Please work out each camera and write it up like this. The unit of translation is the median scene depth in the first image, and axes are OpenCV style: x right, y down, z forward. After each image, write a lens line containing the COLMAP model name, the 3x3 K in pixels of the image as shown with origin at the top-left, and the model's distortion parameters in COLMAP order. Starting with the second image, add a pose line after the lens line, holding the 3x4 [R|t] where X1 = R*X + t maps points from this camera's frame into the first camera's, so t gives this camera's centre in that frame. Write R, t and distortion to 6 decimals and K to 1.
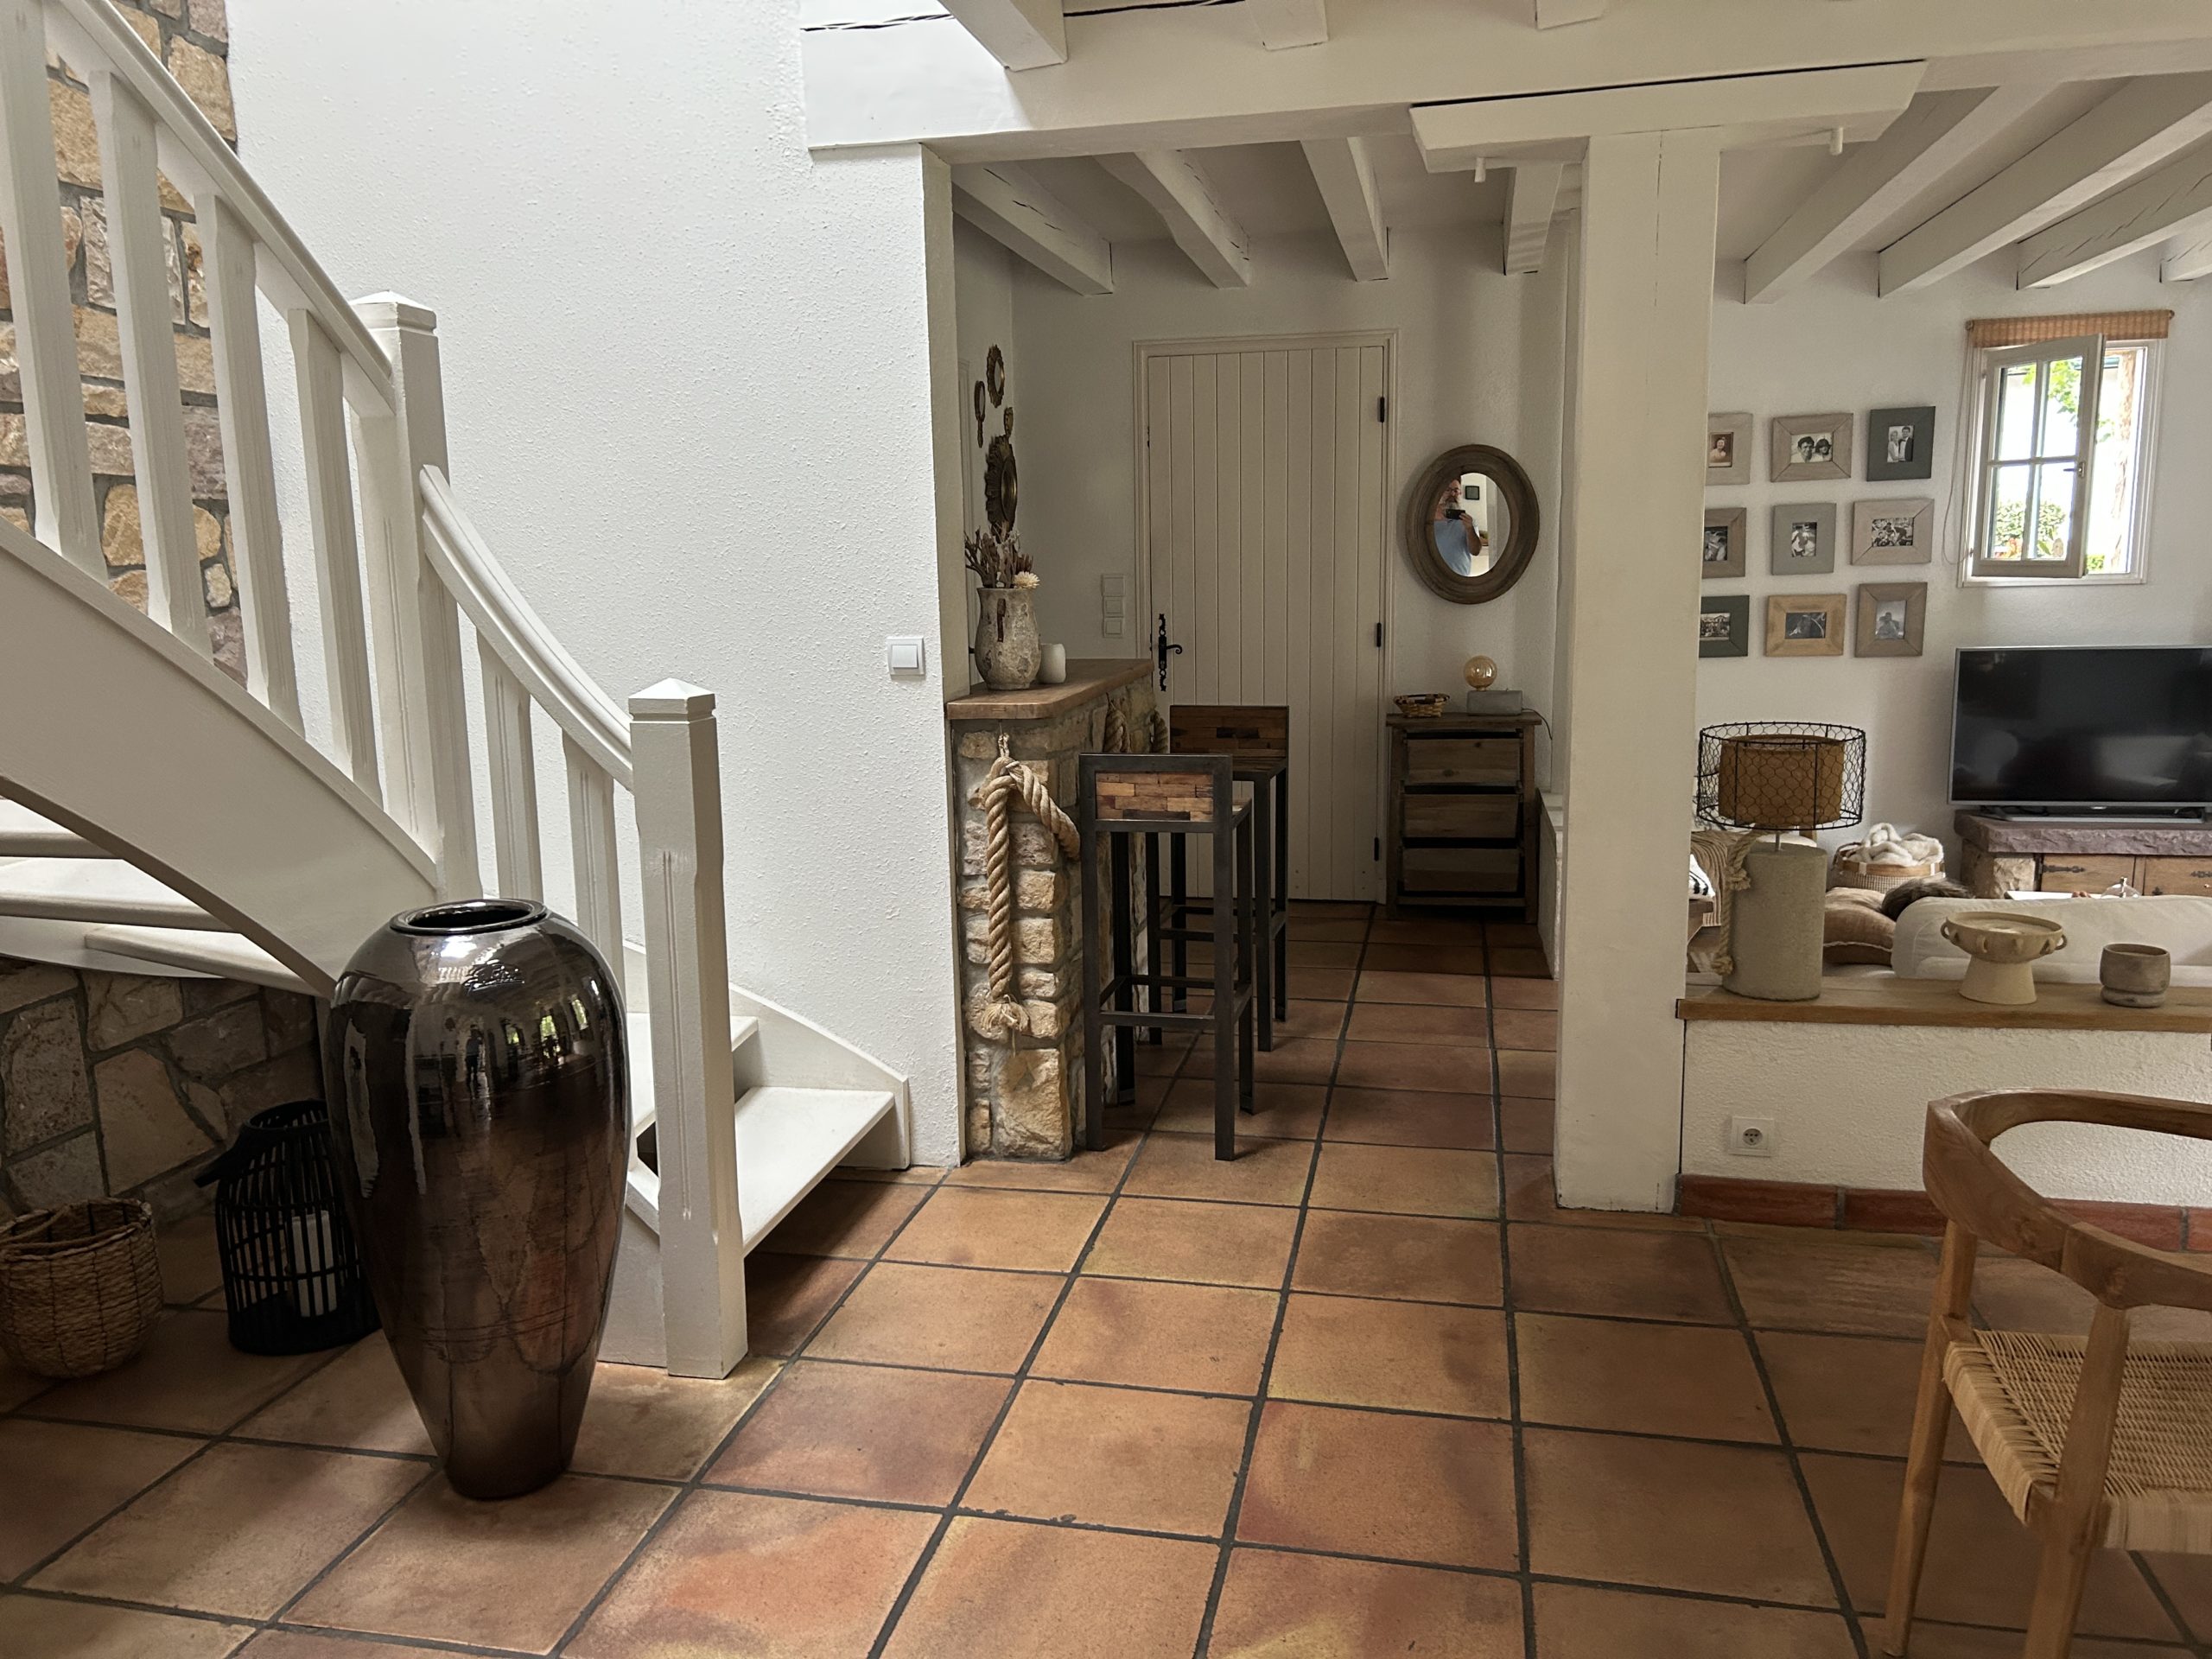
lens RADIAL K [[1695.7, 0, 1106.0], [0, 1695.7, 829.5], [0, 0, 1]] dist [0.041578, -0.006526]
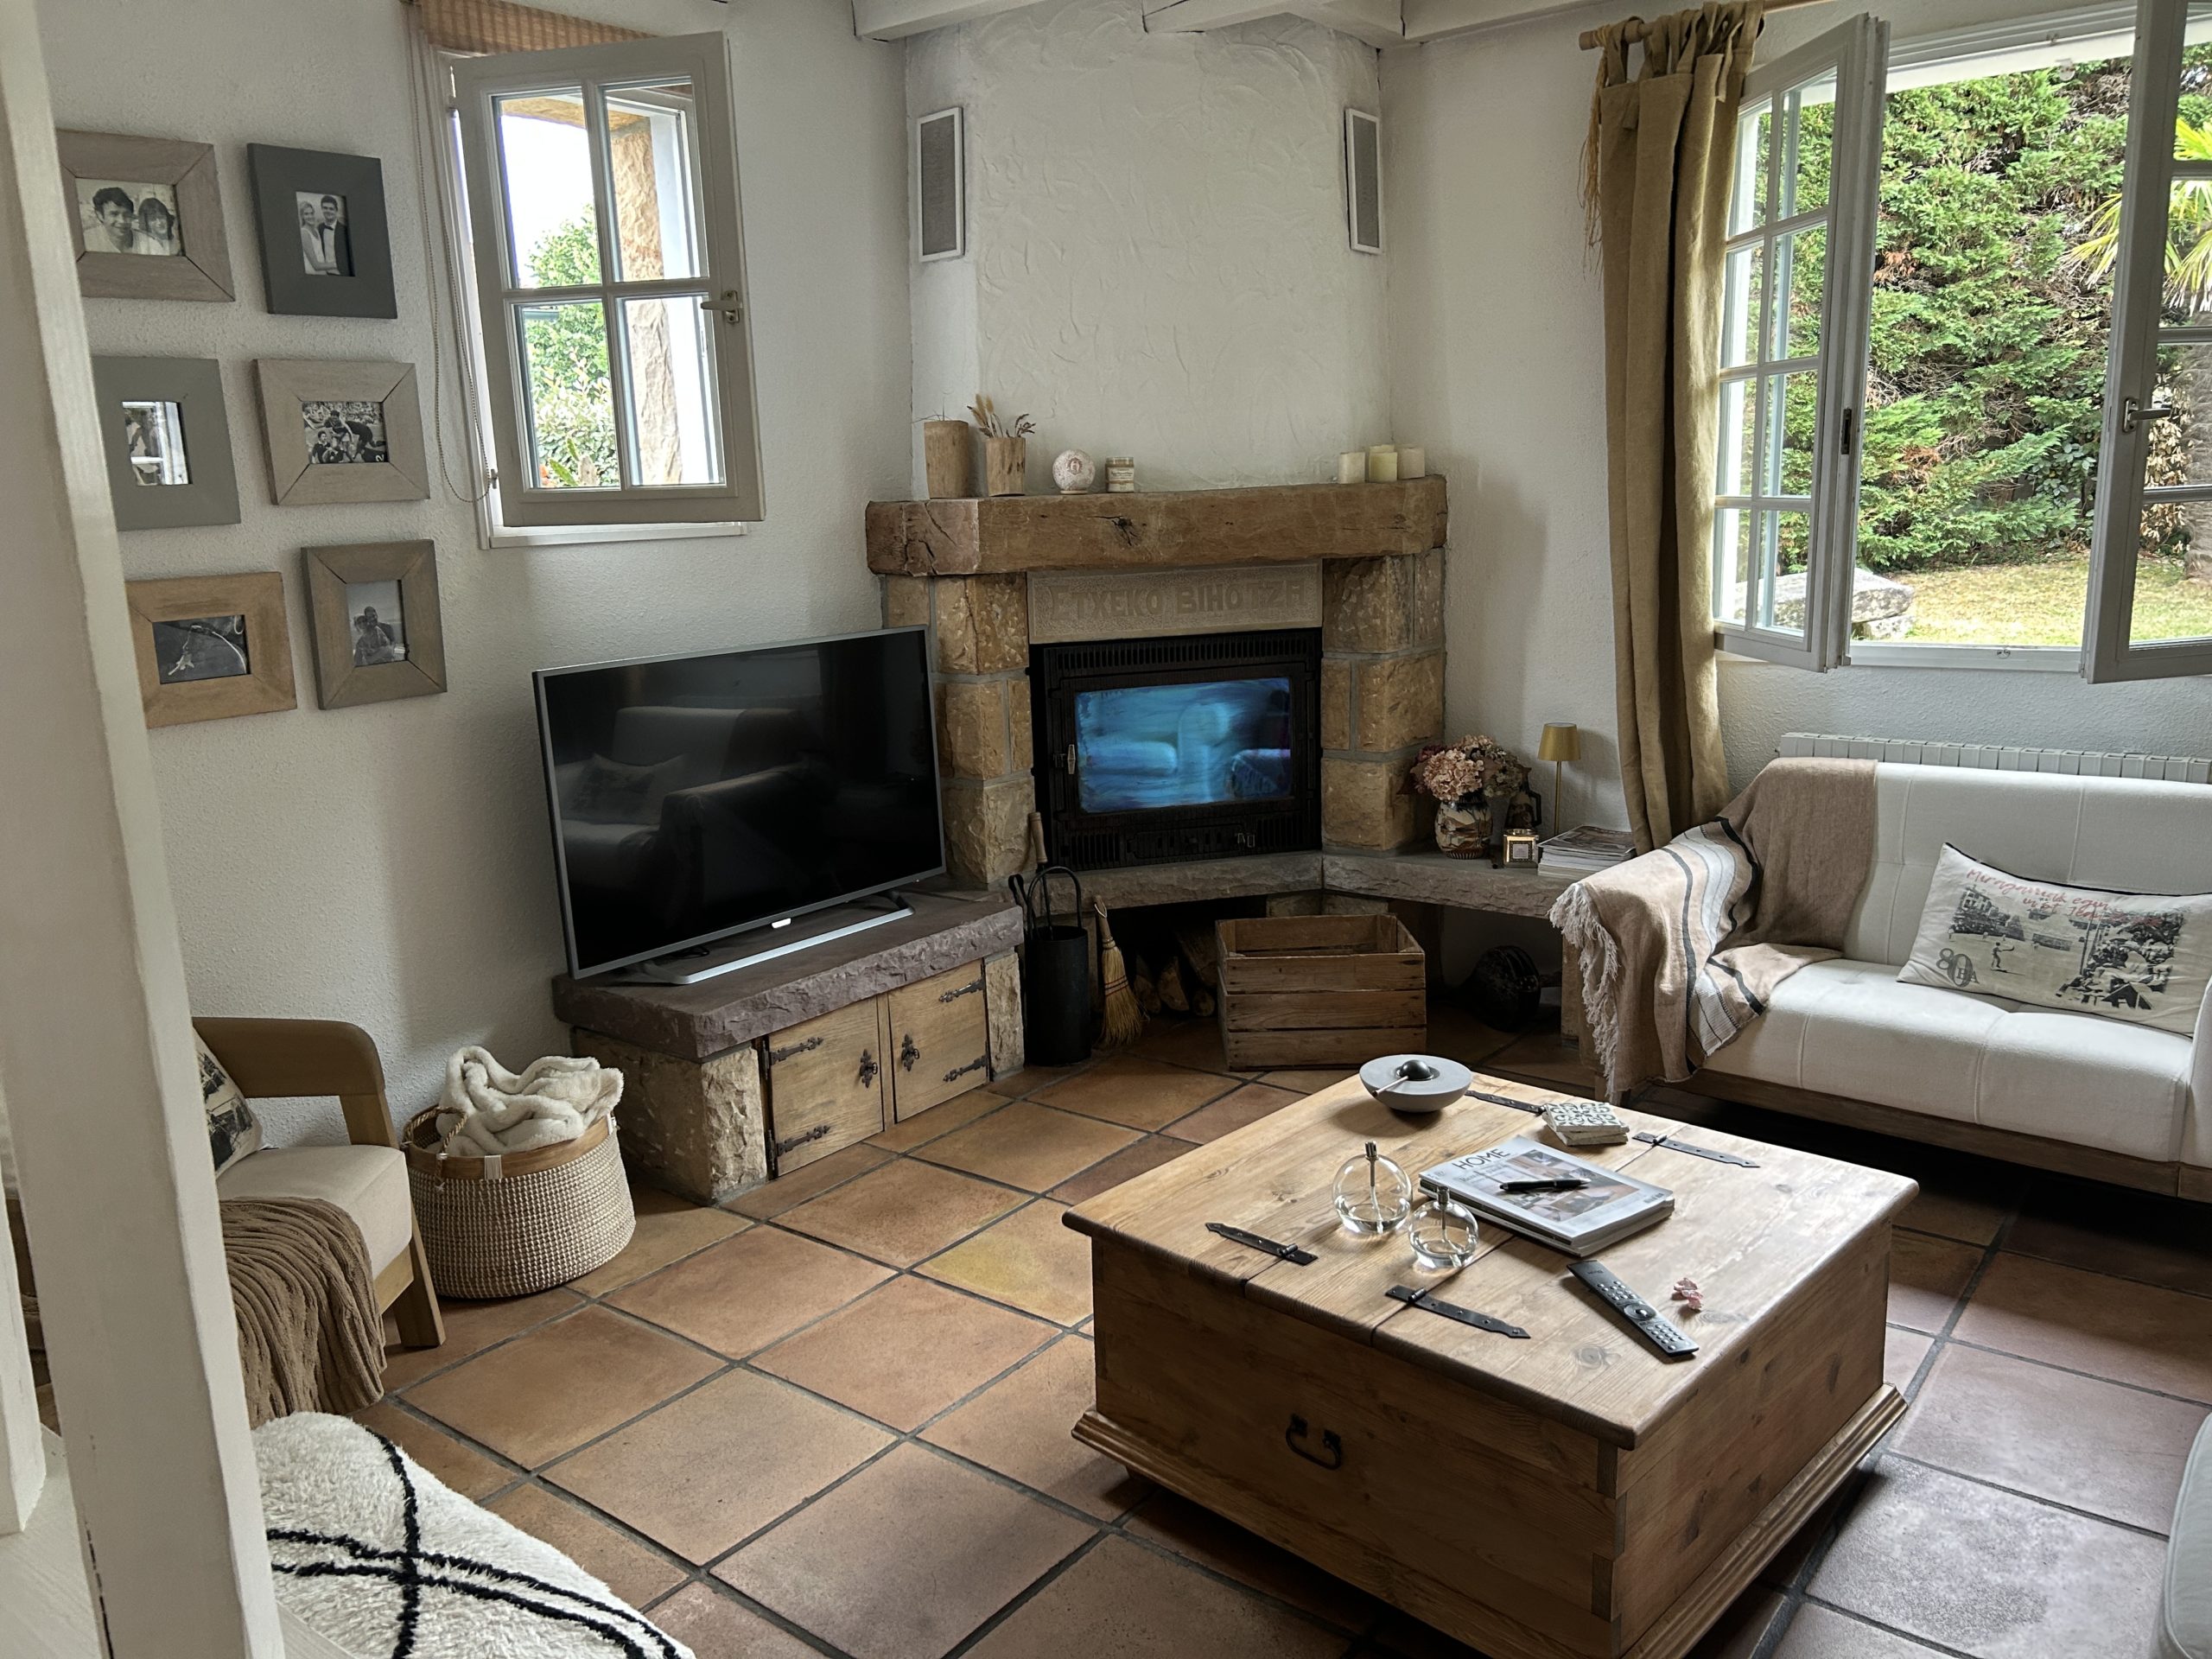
lens RADIAL K [[1665.5, 0, 1106.0], [0, 1665.5, 829.5], [0, 0, 1]] dist [0.102584, -0.120022]
pose [[0.439473, -0.179237, 0.880192, 0.137907], [0.170936, 0.978671, 0.113944, -0.091207], [-0.881841, 0.100381, 0.460738, 0.655225]]
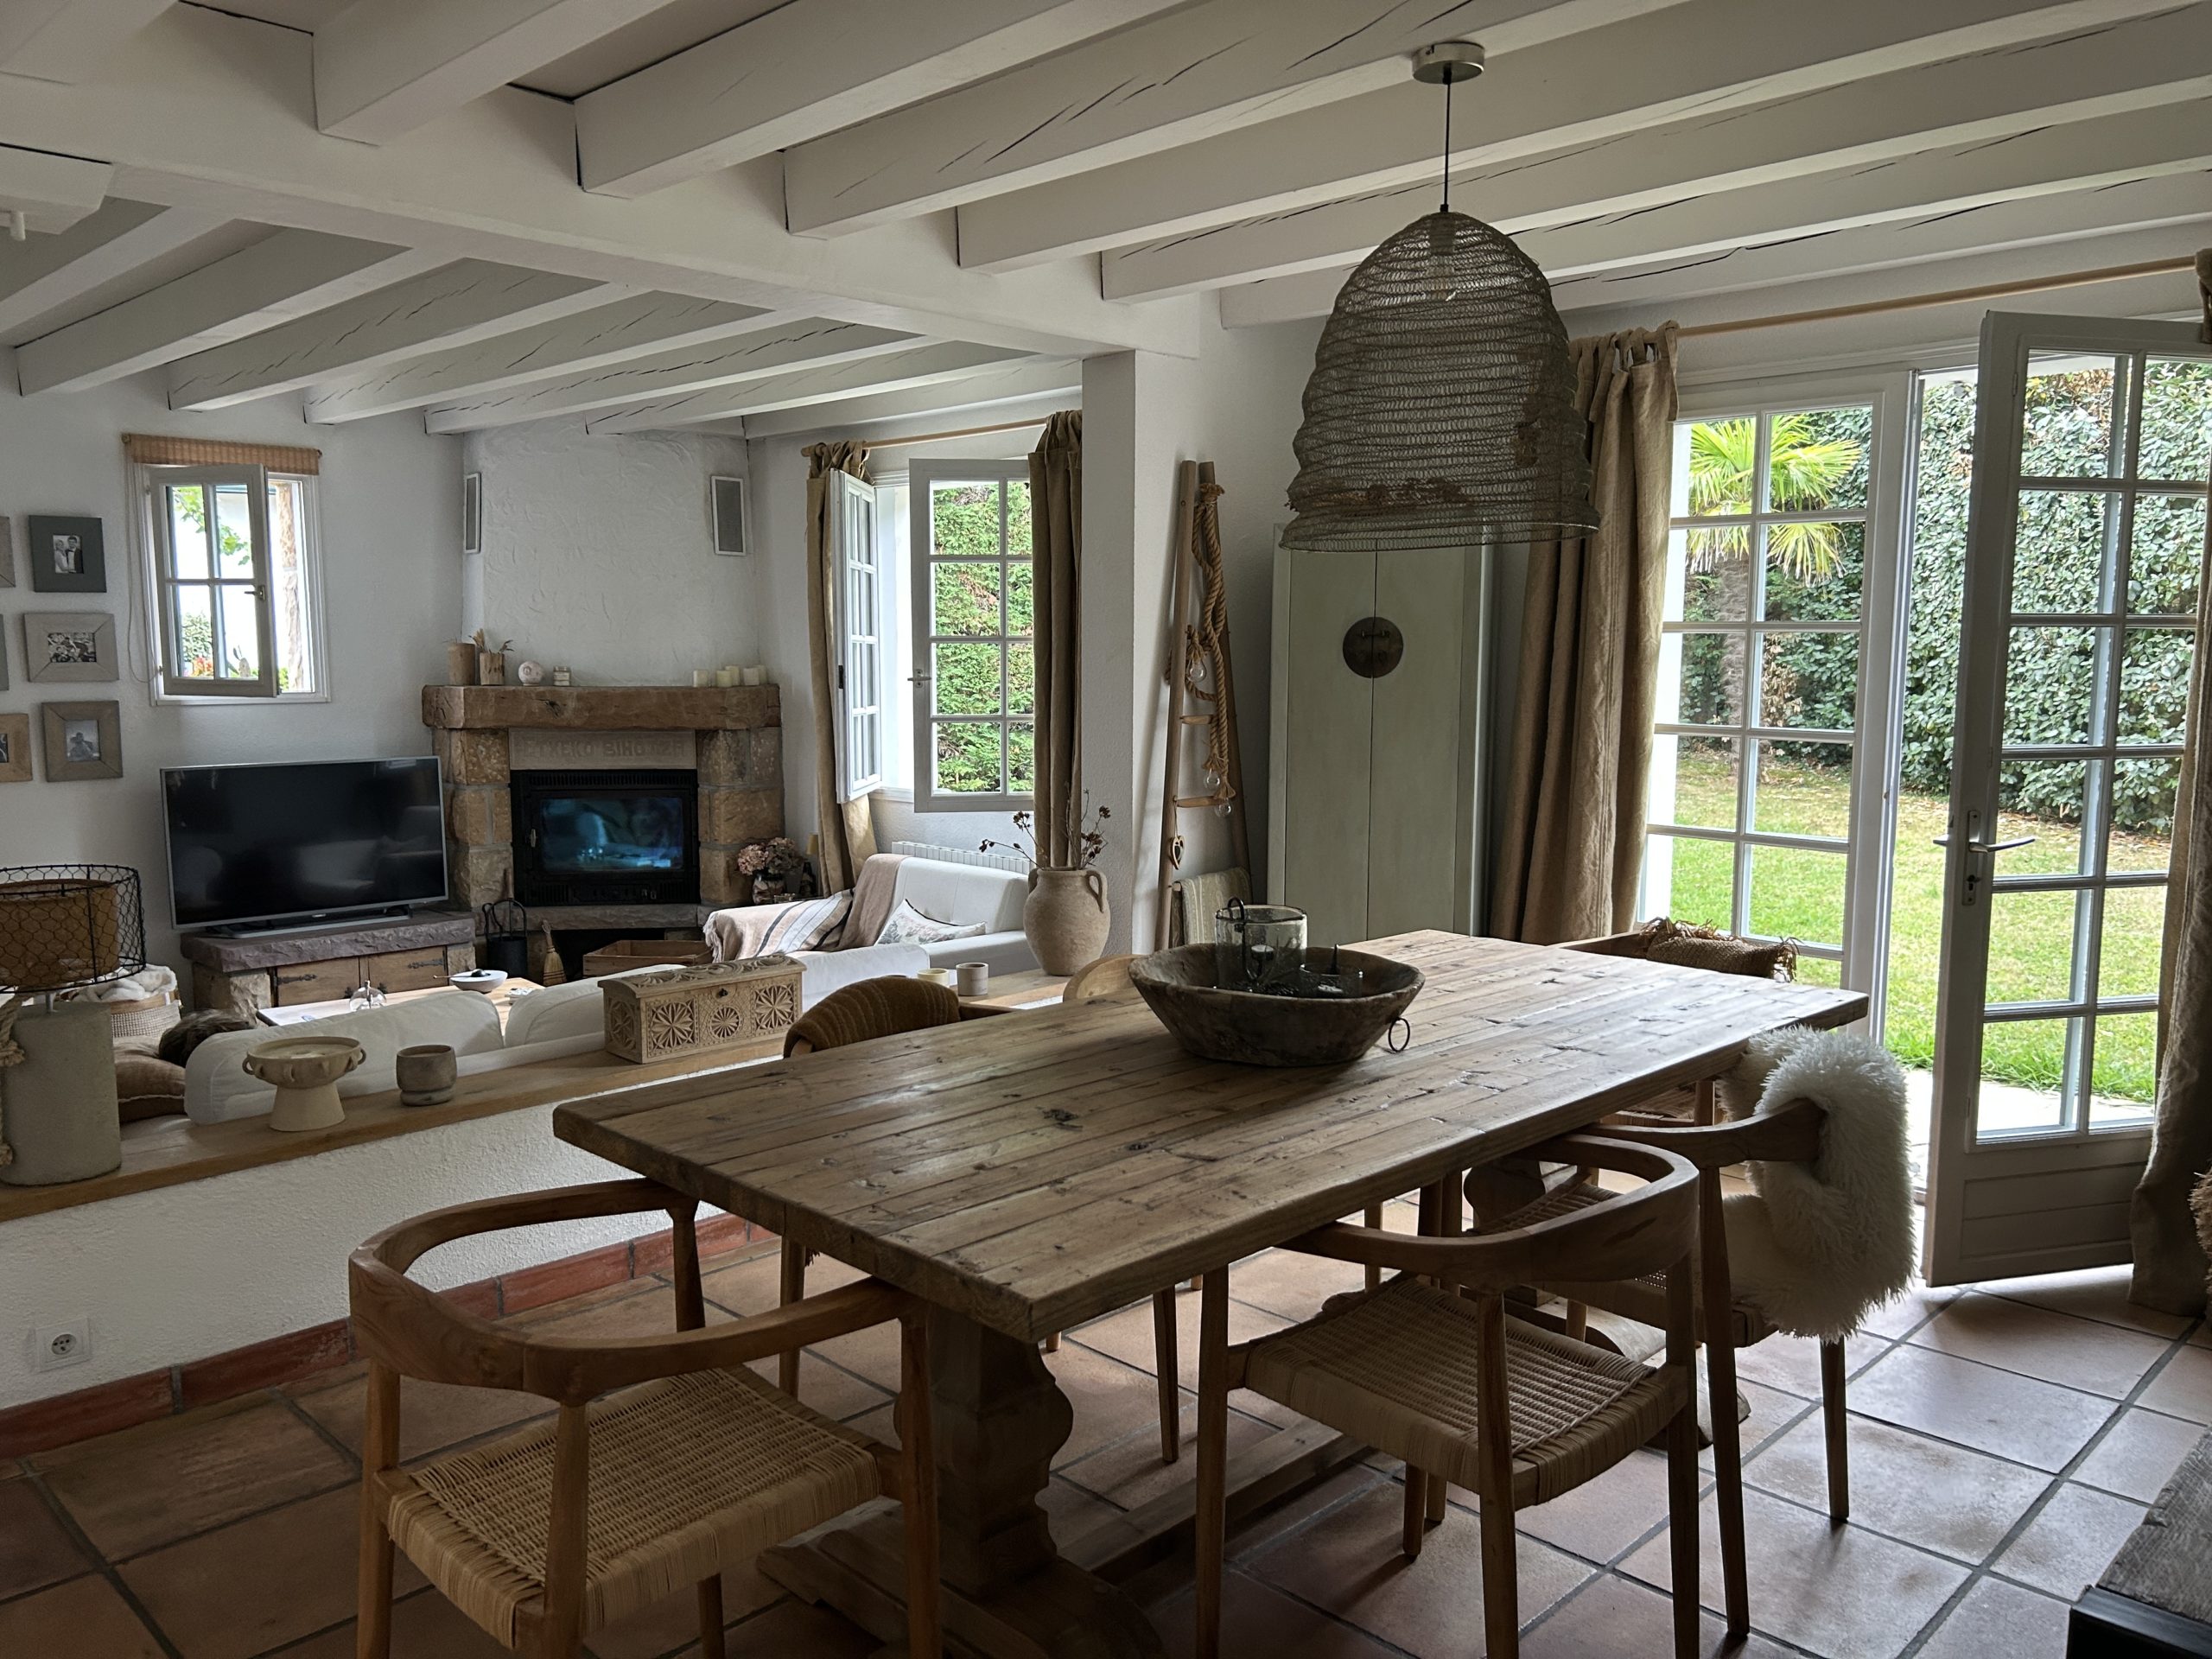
lens RADIAL K [[1674.7, 0, 1113.7], [0, 1674.7, 852.6], [0, 0, 1]] dist [0.061275, -0.058803]
pose [[0.540557, -0.082964, 0.837207, -0.019809], [0.124027, 0.992111, 0.018234, -0.009626], [-0.832115, 0.093980, 0.546583, 0.032723]]
